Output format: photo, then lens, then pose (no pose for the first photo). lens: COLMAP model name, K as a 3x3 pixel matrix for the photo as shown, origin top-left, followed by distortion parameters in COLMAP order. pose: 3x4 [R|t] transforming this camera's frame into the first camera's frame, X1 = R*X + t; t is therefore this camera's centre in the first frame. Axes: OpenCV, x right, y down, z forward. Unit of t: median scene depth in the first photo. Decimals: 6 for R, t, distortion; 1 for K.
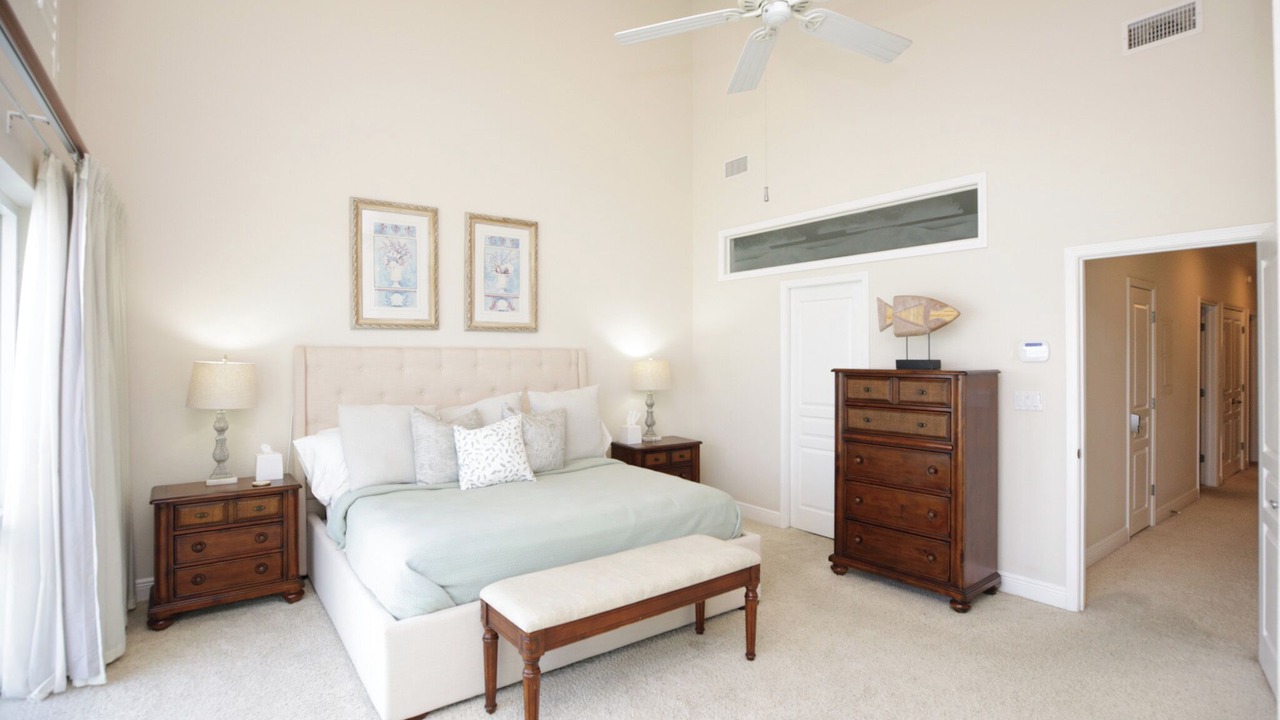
lens RADIAL K [[598.4, 0, 649.4], [0, 598.4, 361.7], [0, 0, 1]] dist [-0.024368, 0.005747]
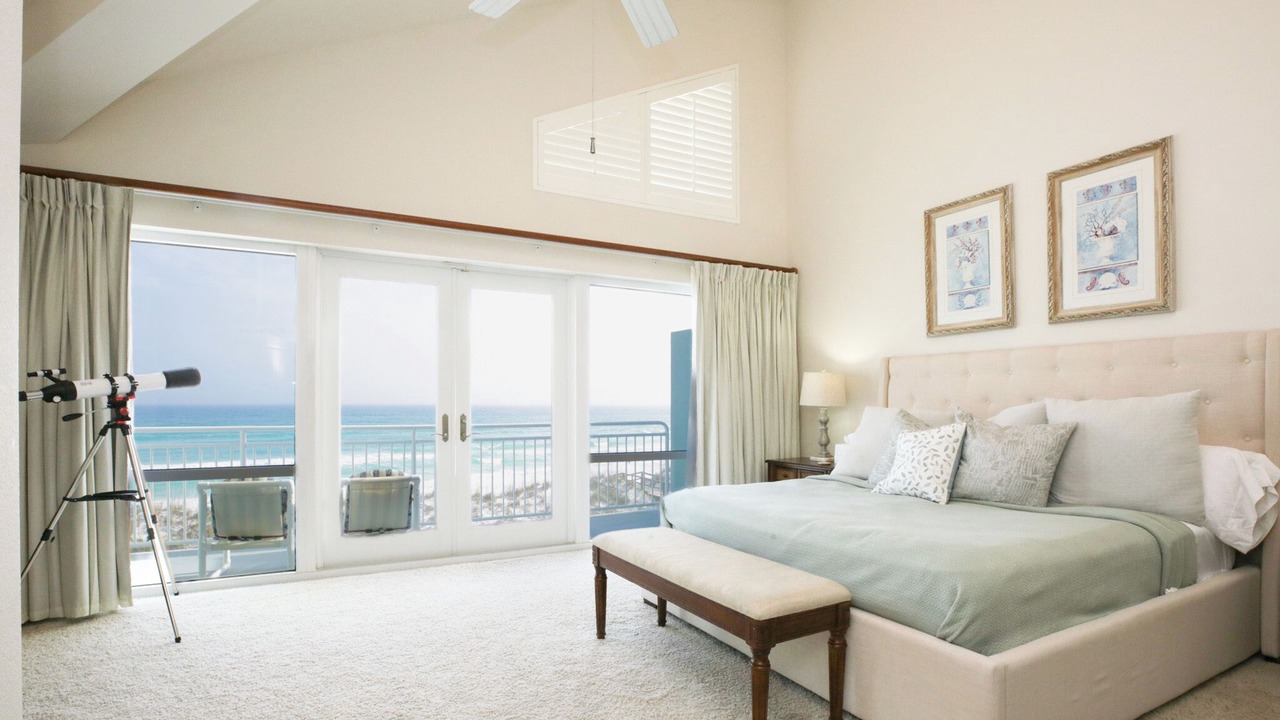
lens RADIAL K [[598.4, 0, 626.7], [0, 598.4, 395.7], [0, 0, 1]] dist [-0.024368, 0.005747]
pose [[-0.118808, -0.007433, -0.992889, 0.539420], [-0.006464, 0.999957, -0.006712, 0.051877], [0.992896, 0.005621, -0.118850, 0.555674]]
